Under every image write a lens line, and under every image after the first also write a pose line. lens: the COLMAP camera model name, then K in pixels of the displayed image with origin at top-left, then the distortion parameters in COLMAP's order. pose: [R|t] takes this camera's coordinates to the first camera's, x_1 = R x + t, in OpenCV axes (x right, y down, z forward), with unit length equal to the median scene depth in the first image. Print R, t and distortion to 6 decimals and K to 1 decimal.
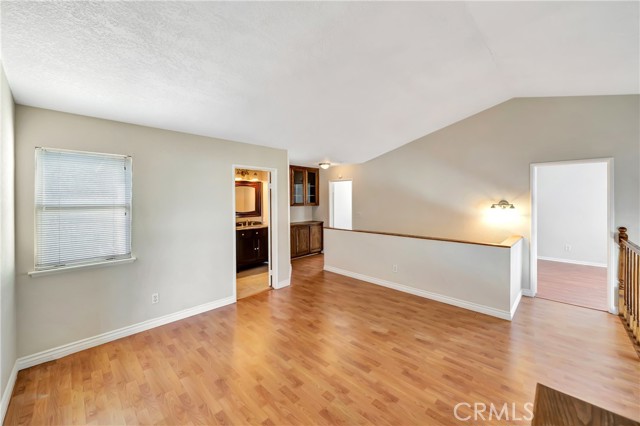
lens RADIAL K [[247.6, 0, 326.3], [0, 247.6, 199.0], [0, 0, 1]] dist [-0.000915, -0.000006]
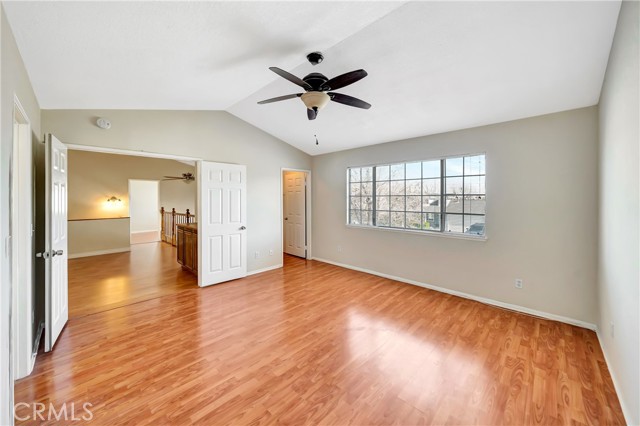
lens RADIAL K [[247.6, 0, 328.7], [0, 247.6, 196.8], [0, 0, 1]] dist [-0.000915, -0.000006]
pose [[0.003635, 0.007186, 0.999968, -0.705475], [0.003548, 0.999968, -0.007199, 0.014652], [-0.999987, 0.003574, 0.003609, -0.381997]]
